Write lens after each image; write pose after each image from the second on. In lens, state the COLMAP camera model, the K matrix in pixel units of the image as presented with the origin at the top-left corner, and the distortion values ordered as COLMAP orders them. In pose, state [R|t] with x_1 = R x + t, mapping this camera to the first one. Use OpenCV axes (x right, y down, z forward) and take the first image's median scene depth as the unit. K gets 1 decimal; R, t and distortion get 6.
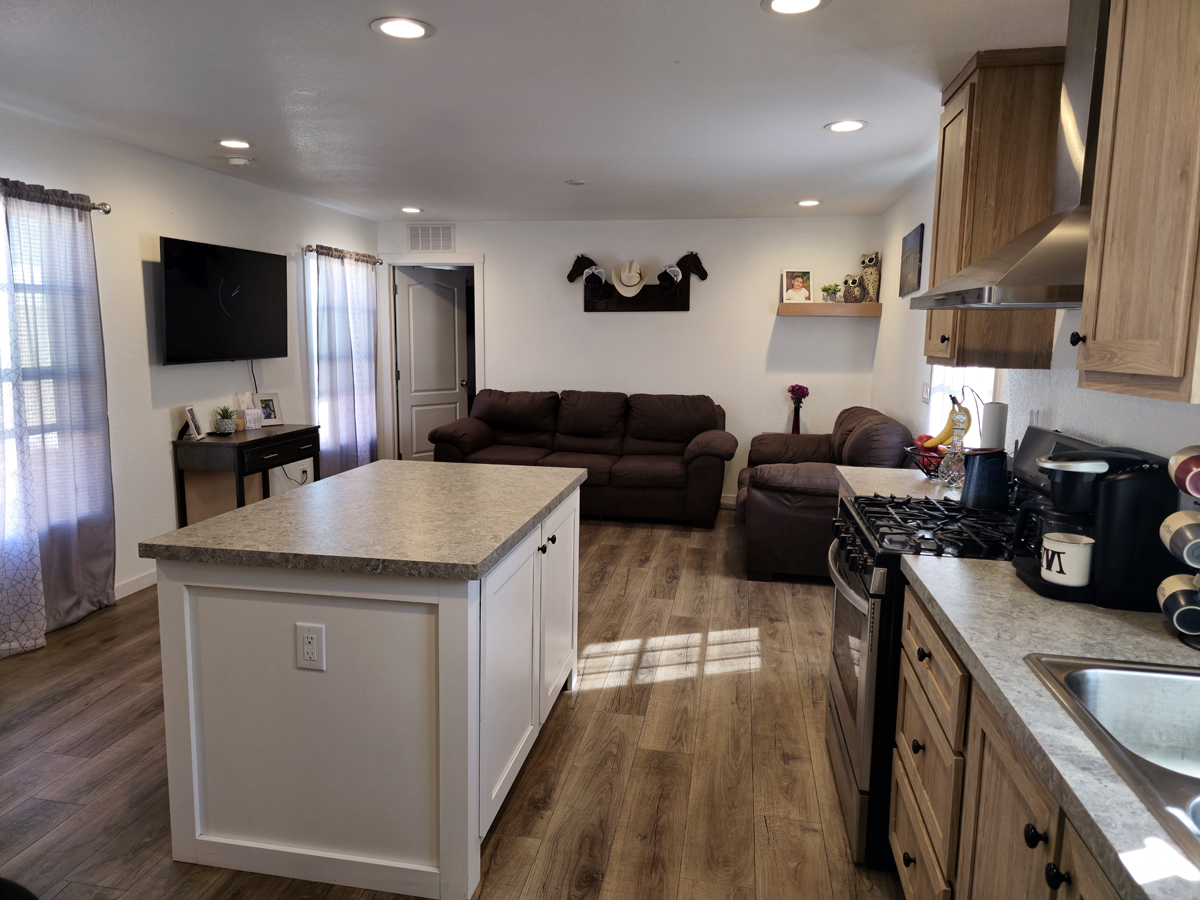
lens RADIAL K [[790.6, 0, 590.5], [0, 790.6, 450.0], [0, 0, 1]] dist [0.067288, -0.062491]
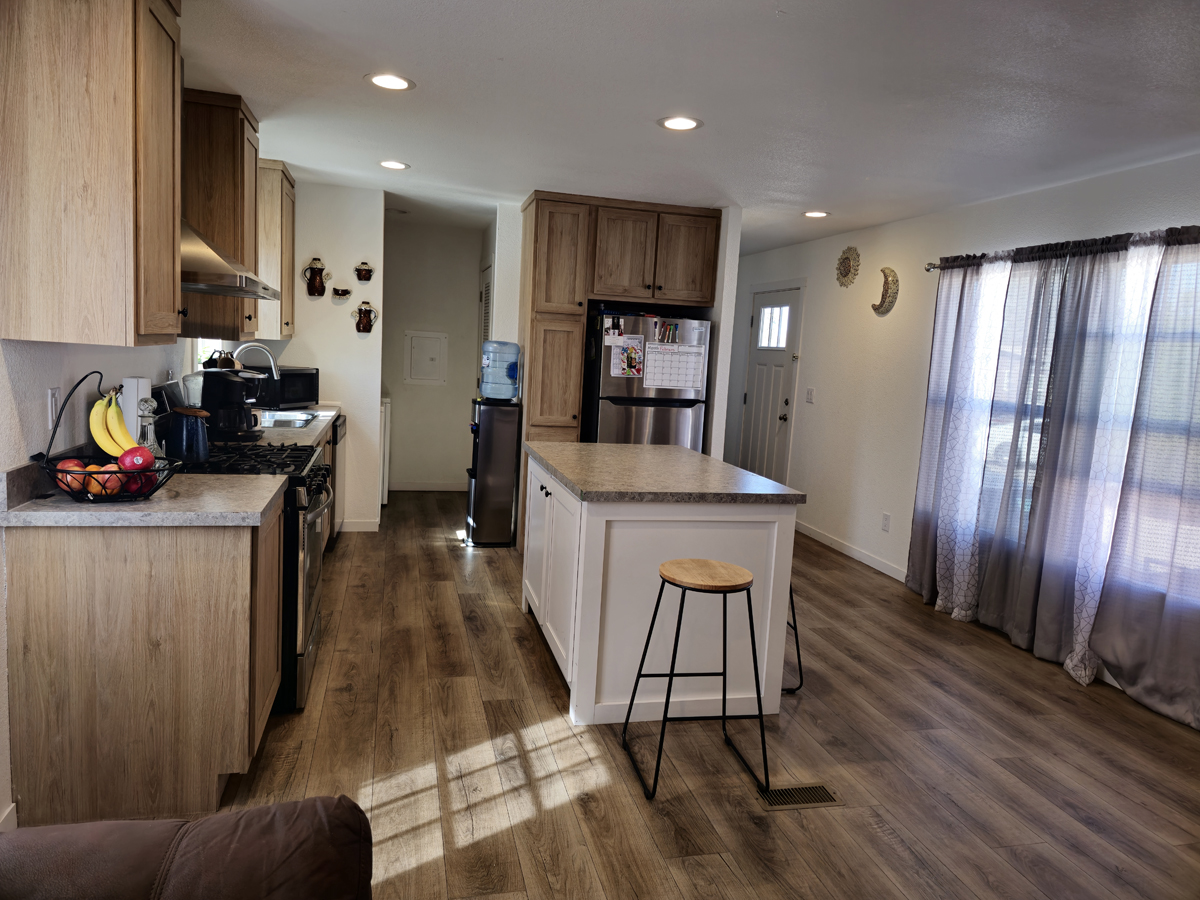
lens RADIAL K [[790.6, 0, 600.8], [0, 790.6, 442.1], [0, 0, 1]] dist [0.067288, -0.062491]
pose [[-0.901909, -0.018178, -0.431543, 0.308865], [-0.135441, 0.960624, 0.242603, -0.210528], [0.410141, 0.277255, -0.868858, 1.508246]]
